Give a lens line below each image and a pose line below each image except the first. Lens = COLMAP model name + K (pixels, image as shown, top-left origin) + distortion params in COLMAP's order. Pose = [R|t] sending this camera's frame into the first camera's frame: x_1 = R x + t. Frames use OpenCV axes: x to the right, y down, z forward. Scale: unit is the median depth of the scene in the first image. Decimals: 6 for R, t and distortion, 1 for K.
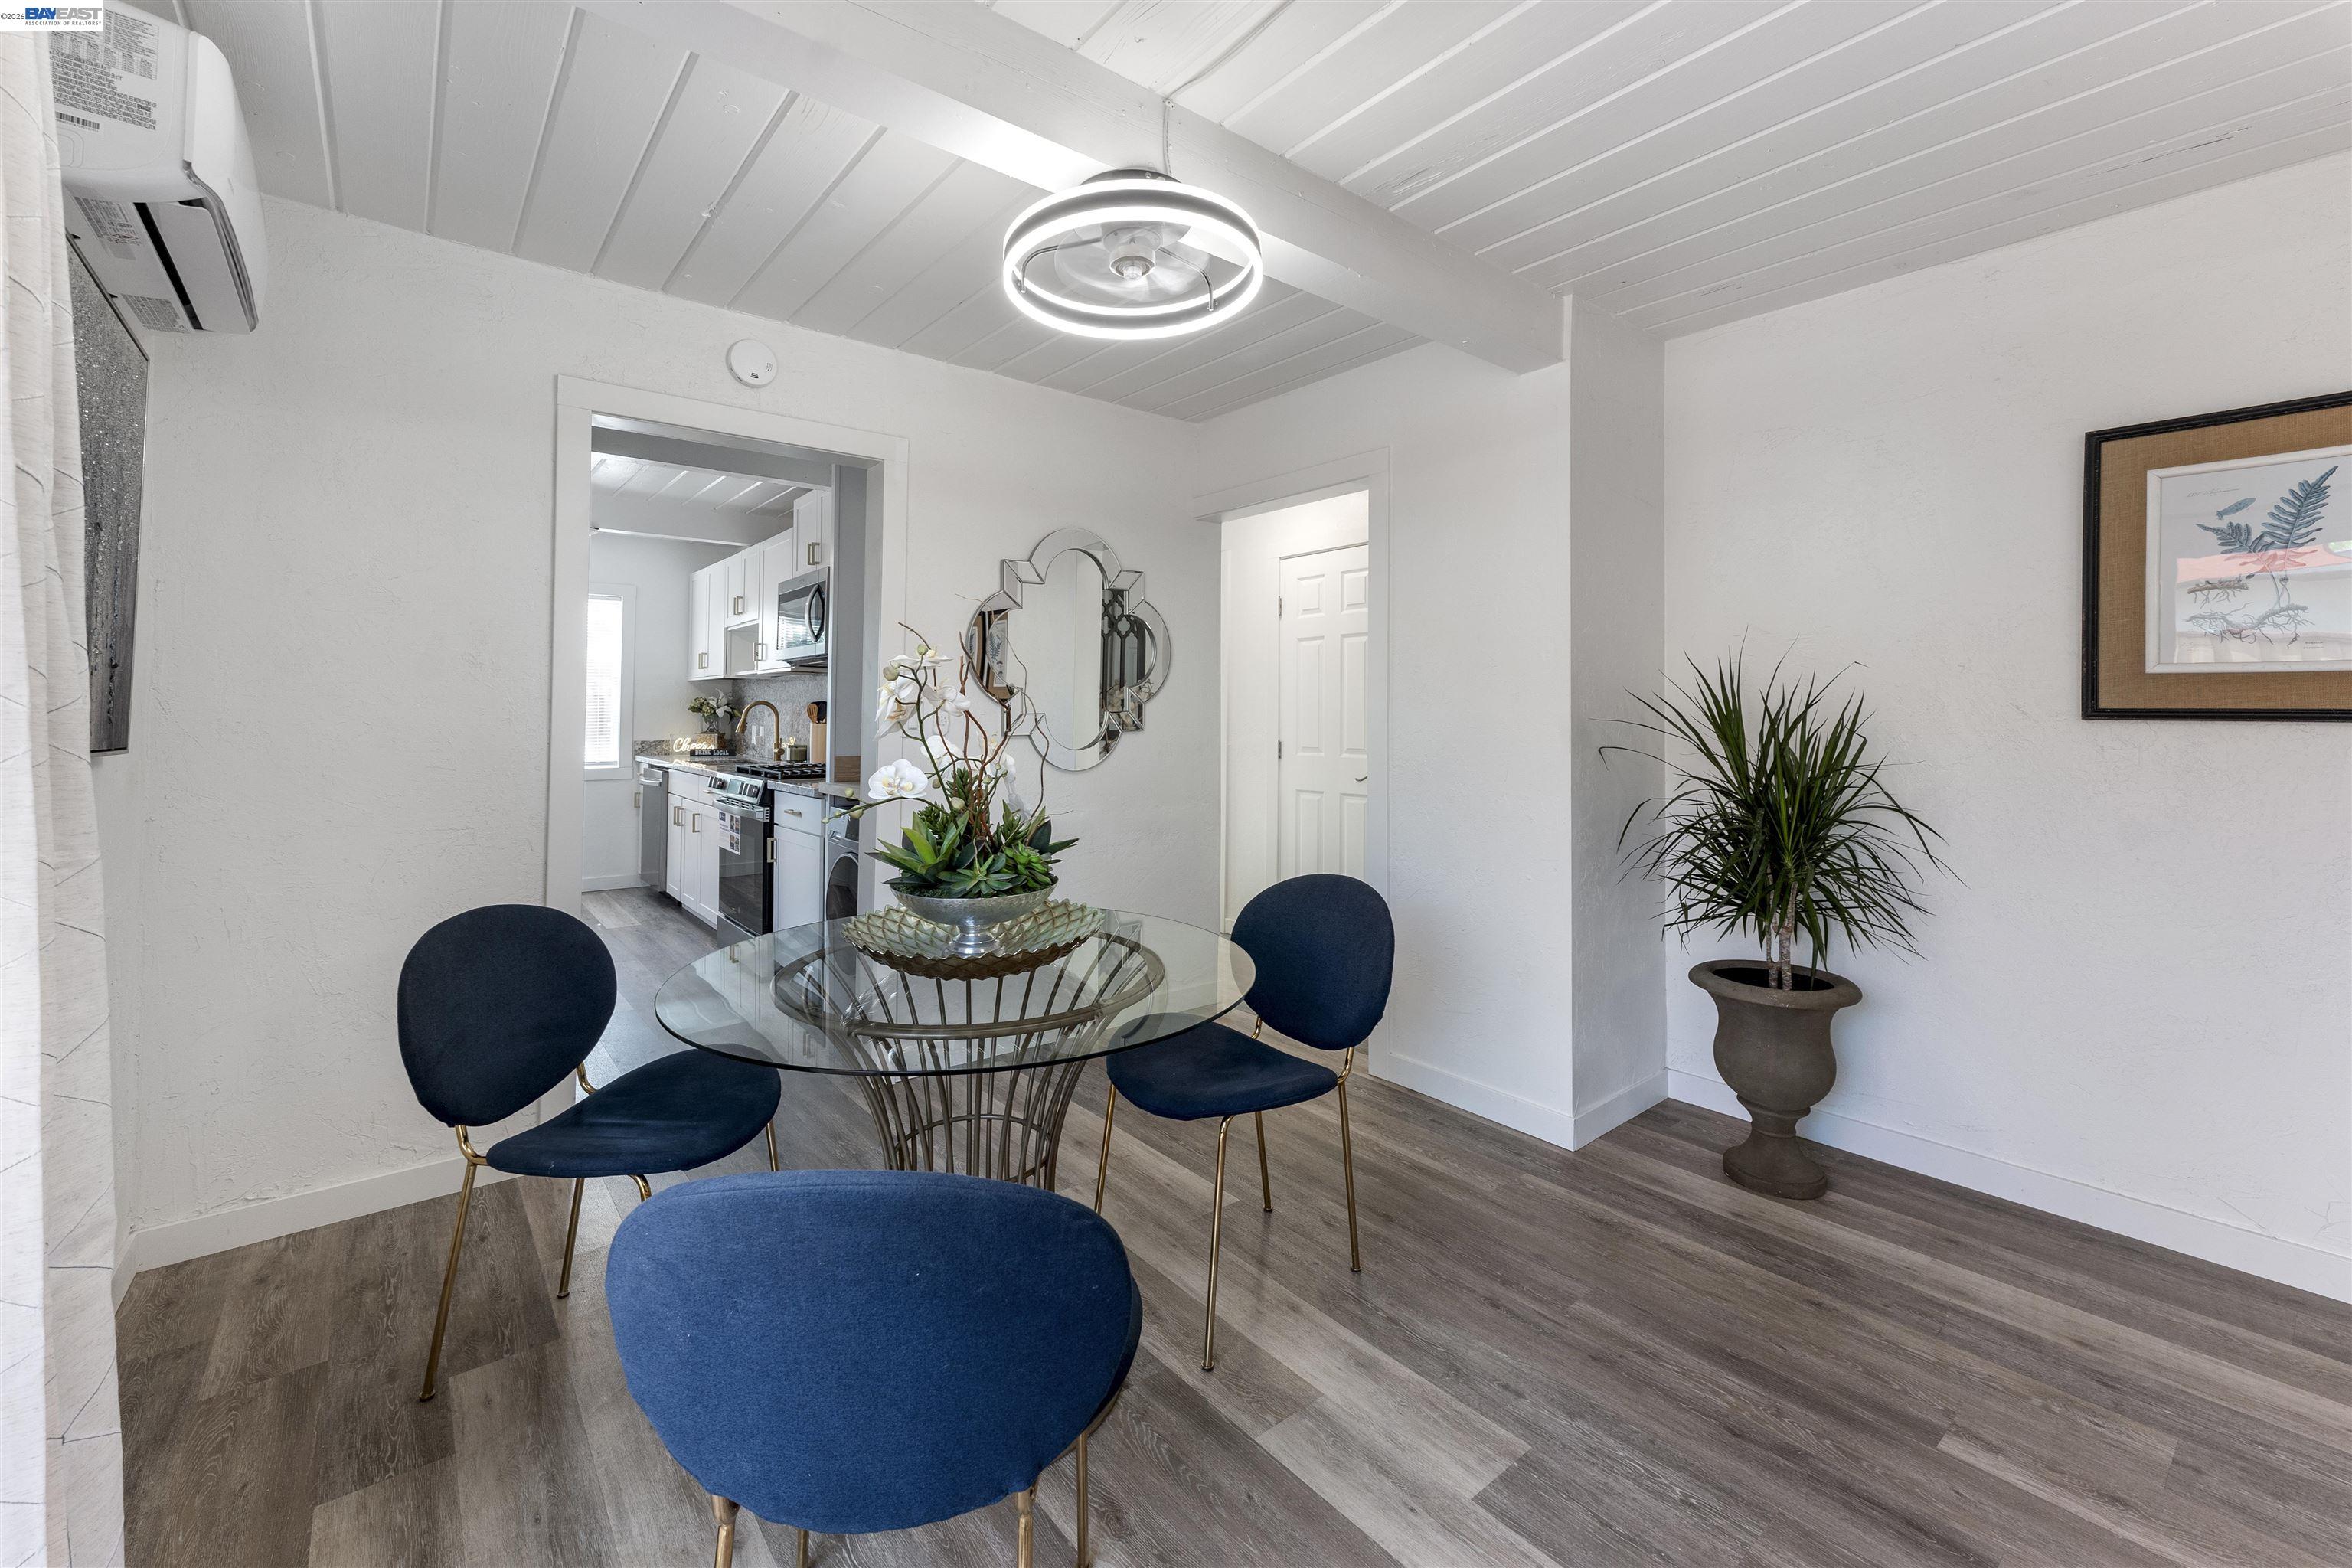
lens RADIAL K [[982.6, 0, 1173.3], [0, 982.6, 694.9], [0, 0, 1]] dist [0.001017, -0.000085]
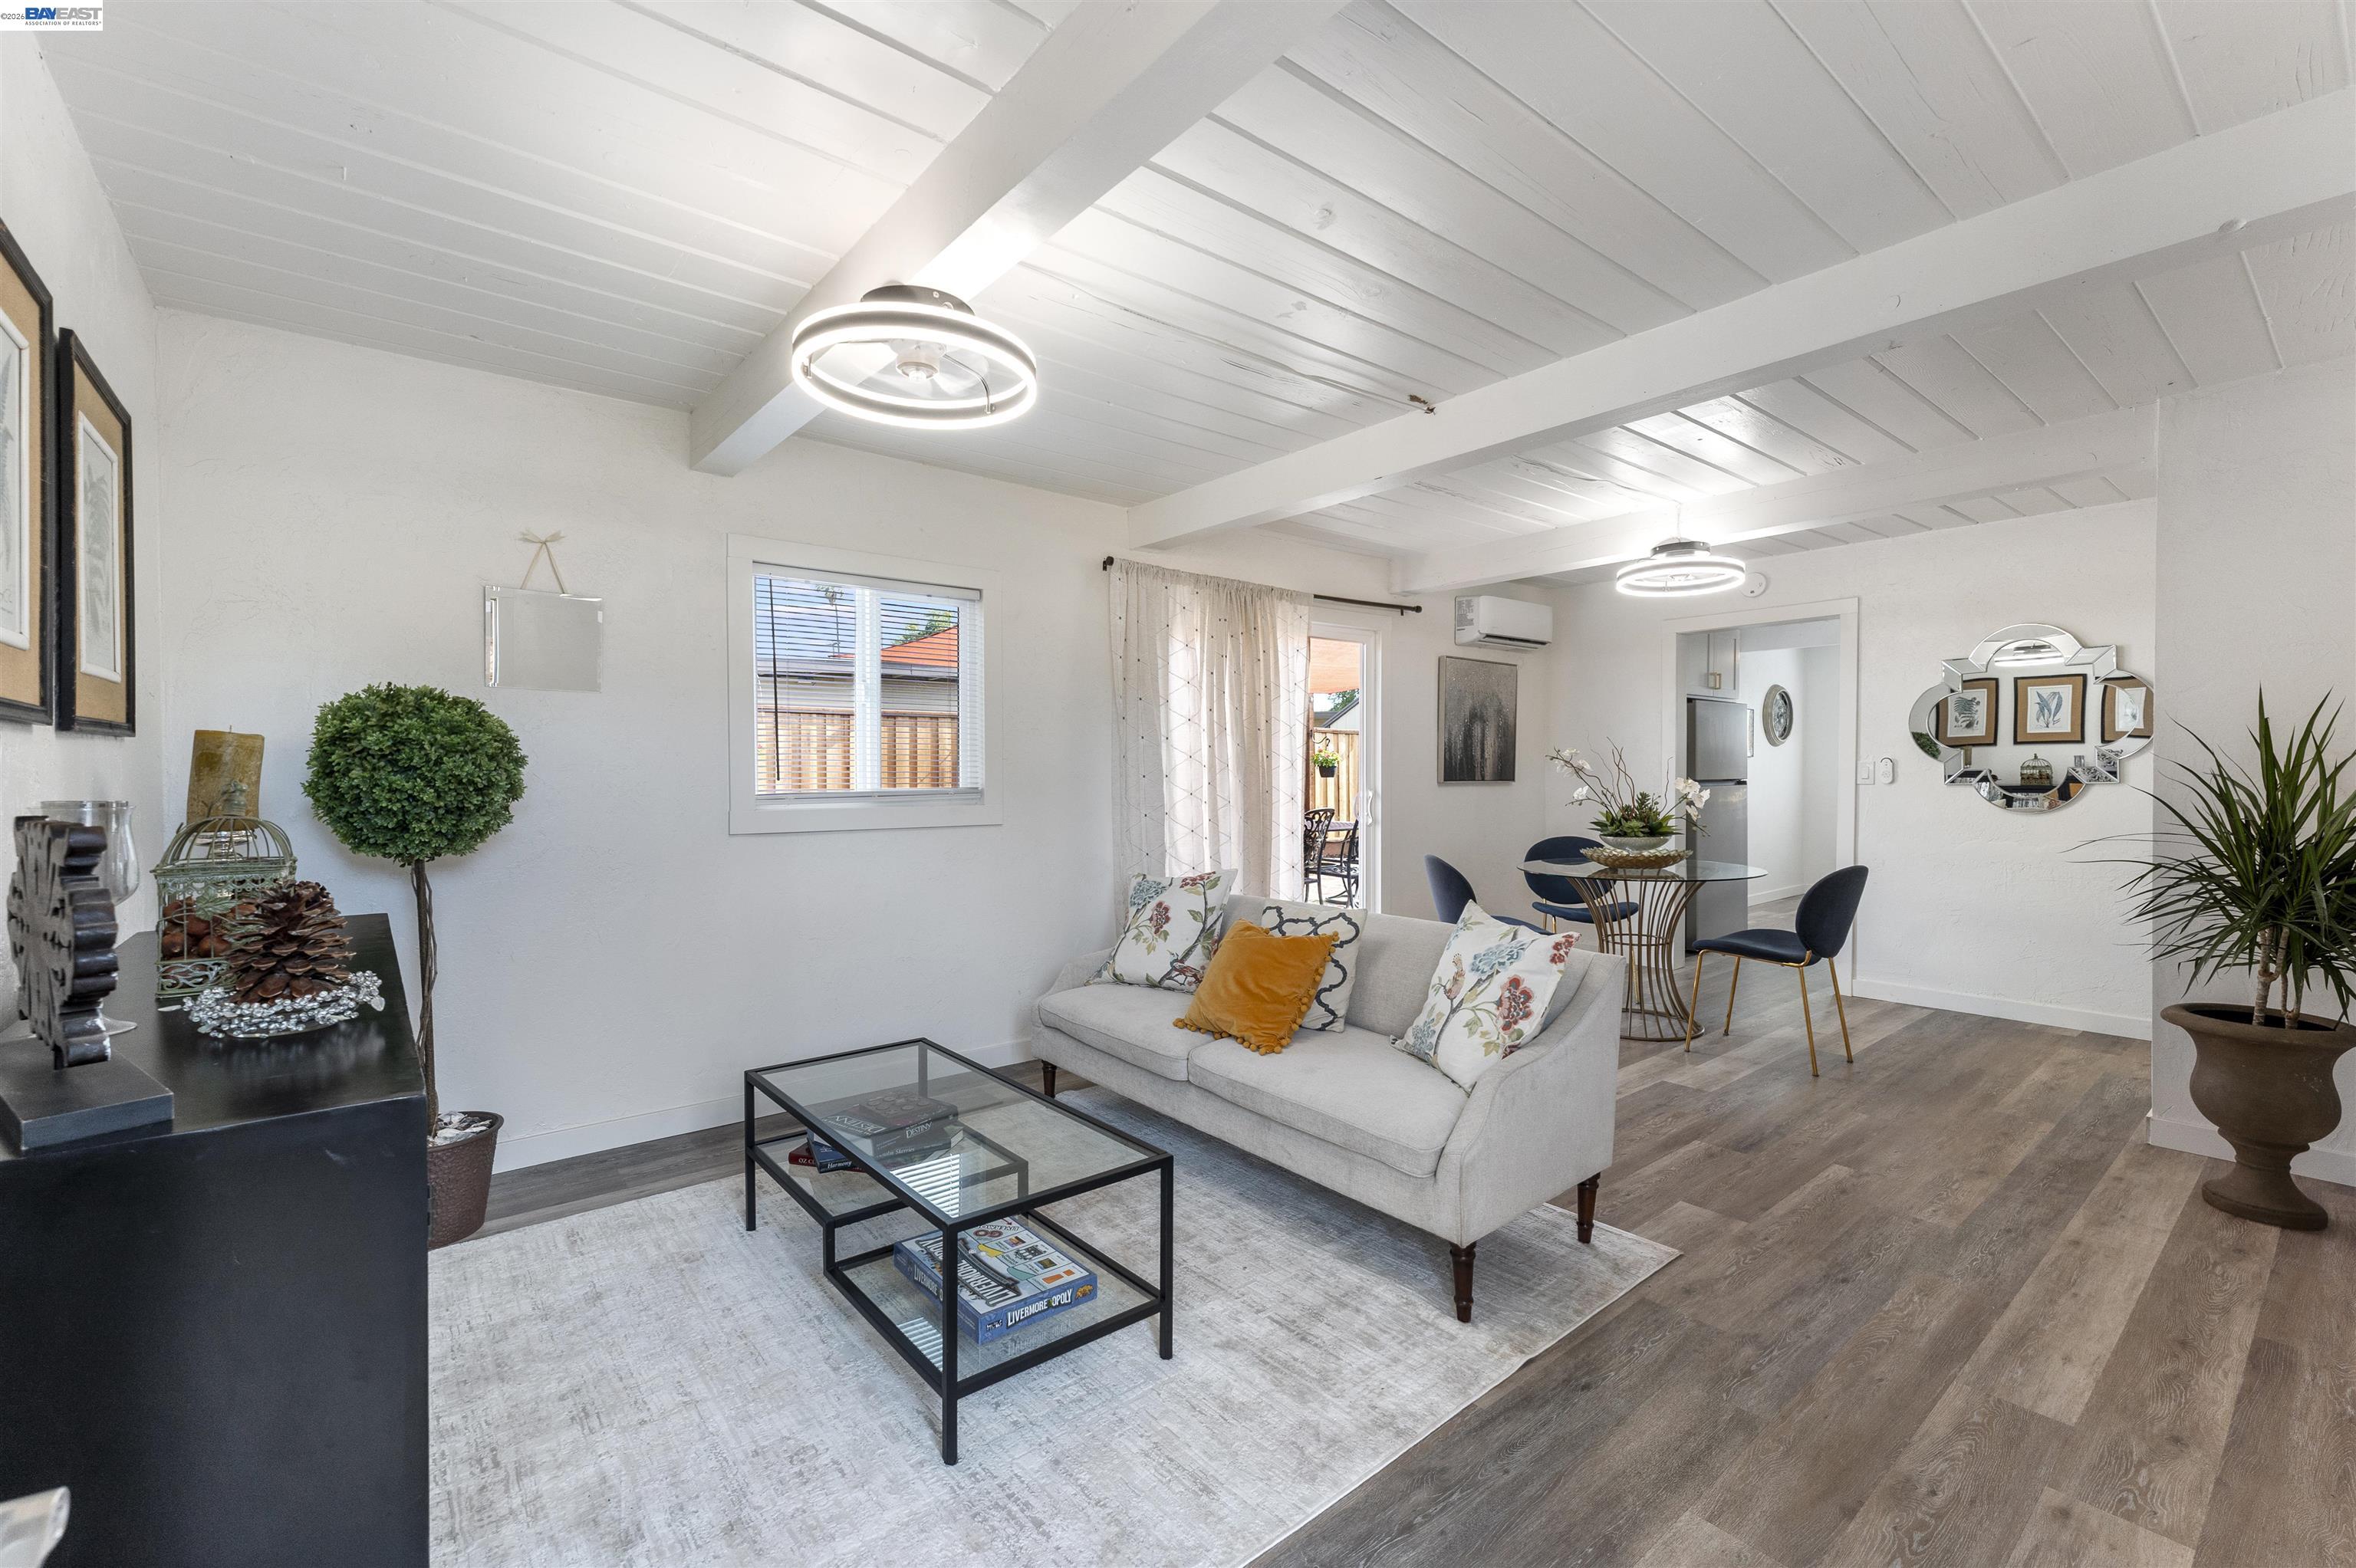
lens RADIAL K [[1035.5, 0, 1178.0], [0, 1035.5, 784.0], [0, 0, 1]] dist [-0.023092, 0.000146]
pose [[0.025200, 0.012991, -0.999598, 0.990823], [0.026890, 0.999545, 0.013669, -0.001961], [0.999321, -0.027224, 0.024839, -0.096318]]
